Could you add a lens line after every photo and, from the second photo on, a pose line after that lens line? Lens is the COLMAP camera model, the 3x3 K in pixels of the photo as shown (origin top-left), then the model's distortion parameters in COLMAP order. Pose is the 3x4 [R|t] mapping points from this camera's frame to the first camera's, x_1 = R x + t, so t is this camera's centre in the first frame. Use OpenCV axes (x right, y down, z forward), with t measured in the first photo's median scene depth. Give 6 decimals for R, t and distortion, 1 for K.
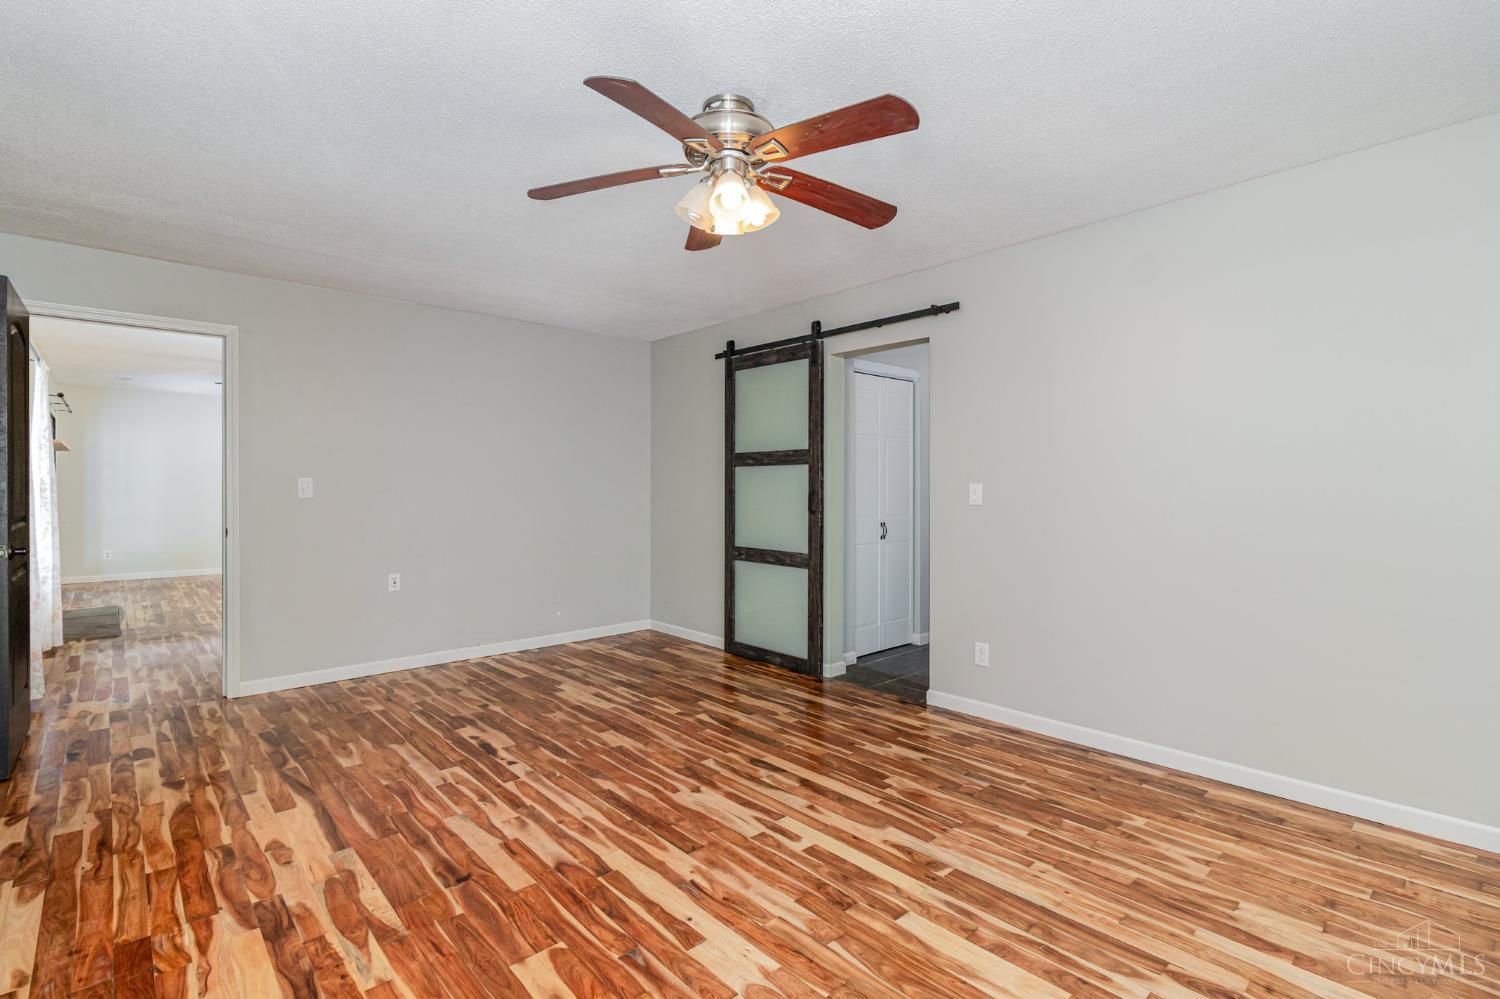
lens RADIAL K [[692.8, 0, 746.9], [0, 692.8, 492.4], [0, 0, 1]] dist [0.003062, -0.000631]
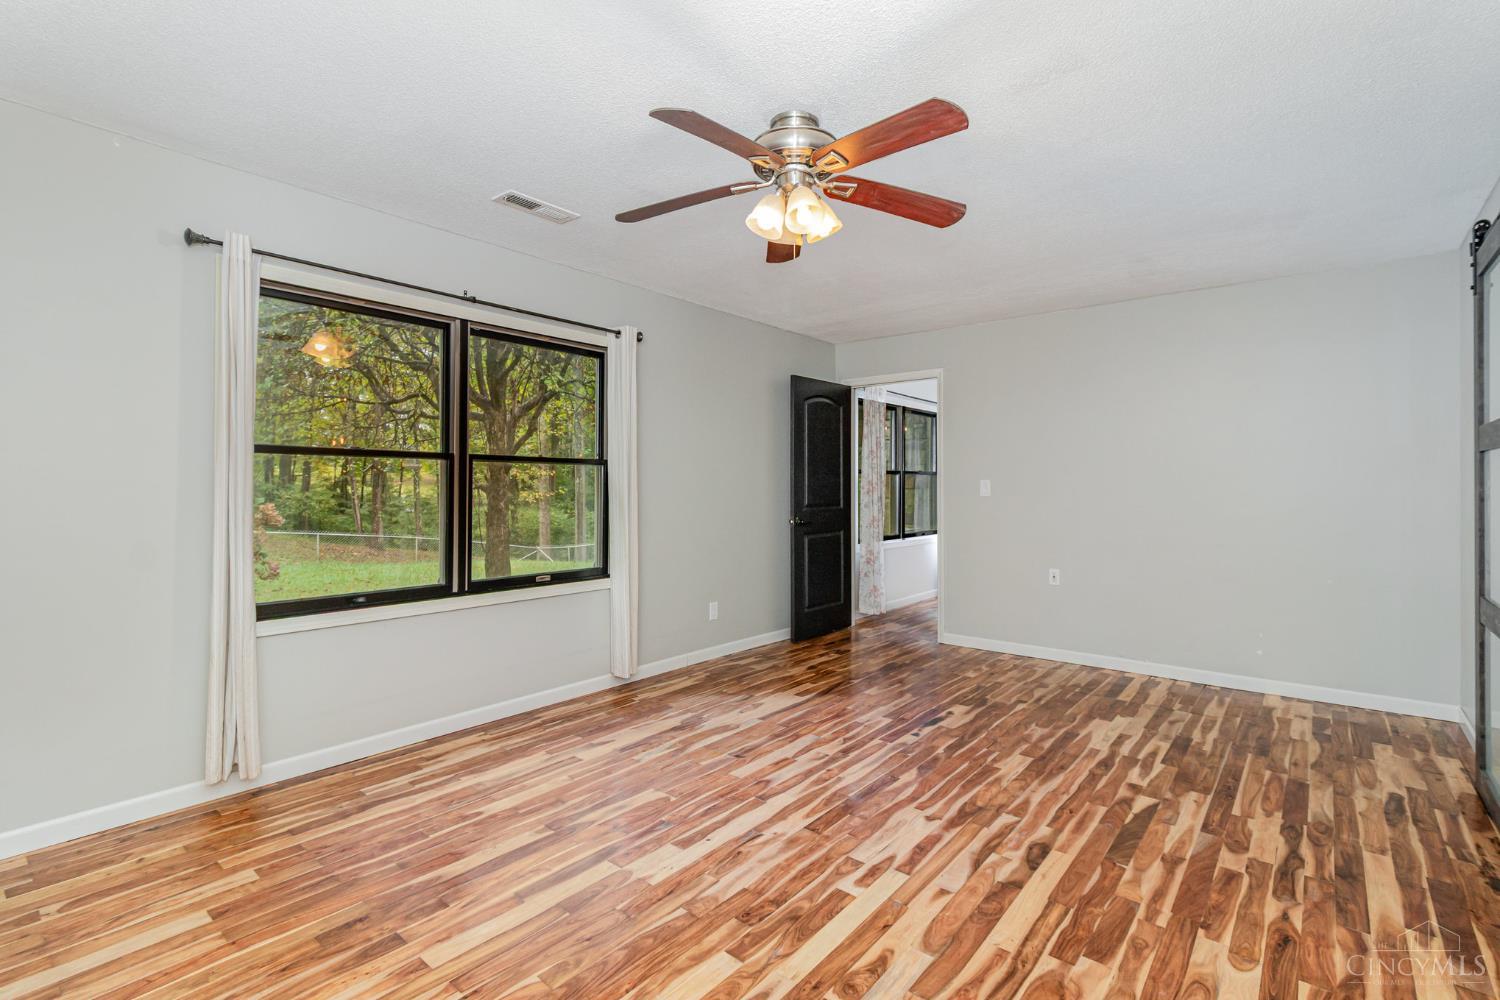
lens RADIAL K [[692.8, 0, 747.5], [0, 692.8, 490.6], [0, 0, 1]] dist [0.003062, -0.000631]
pose [[0.135226, 0.005558, -0.990799, 0.792268], [-0.007594, 0.999961, 0.004573, -0.008582], [0.990786, 0.006906, 0.135263, 0.620175]]
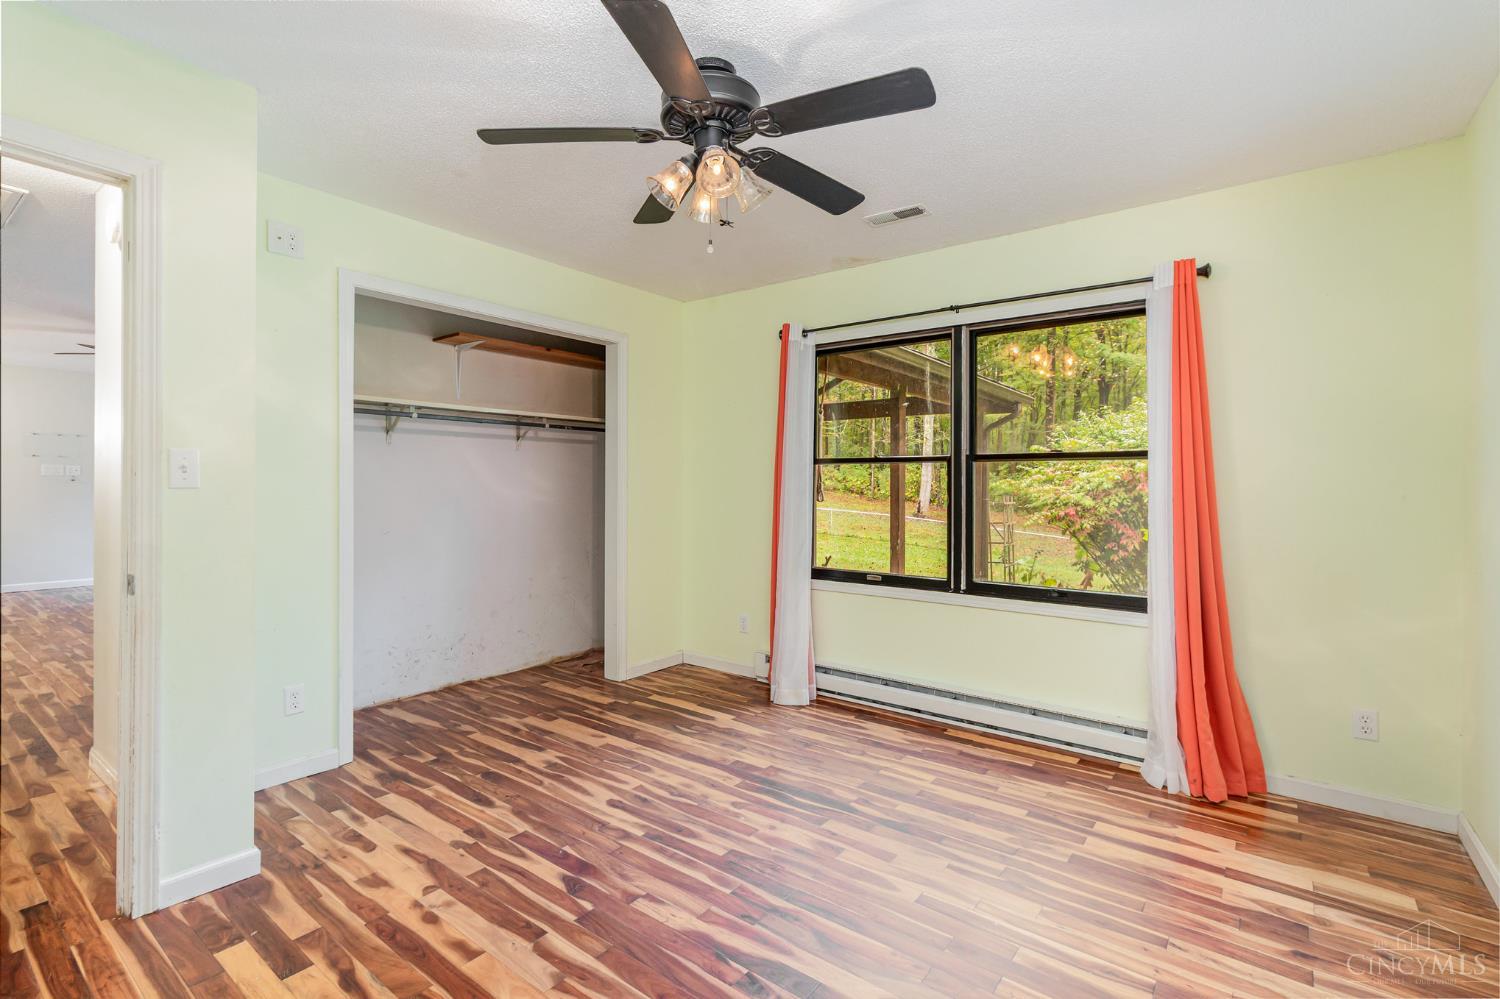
lens RADIAL K [[692.8, 0, 755.8], [0, 692.8, 487.3], [0, 0, 1]] dist [0.003062, -0.000631]
pose [[-0.986356, 0.008276, -0.164415, 0.079058], [0.006775, 0.999930, 0.009686, -0.023657], [0.164484, 0.008440, -0.986344, 1.481489]]
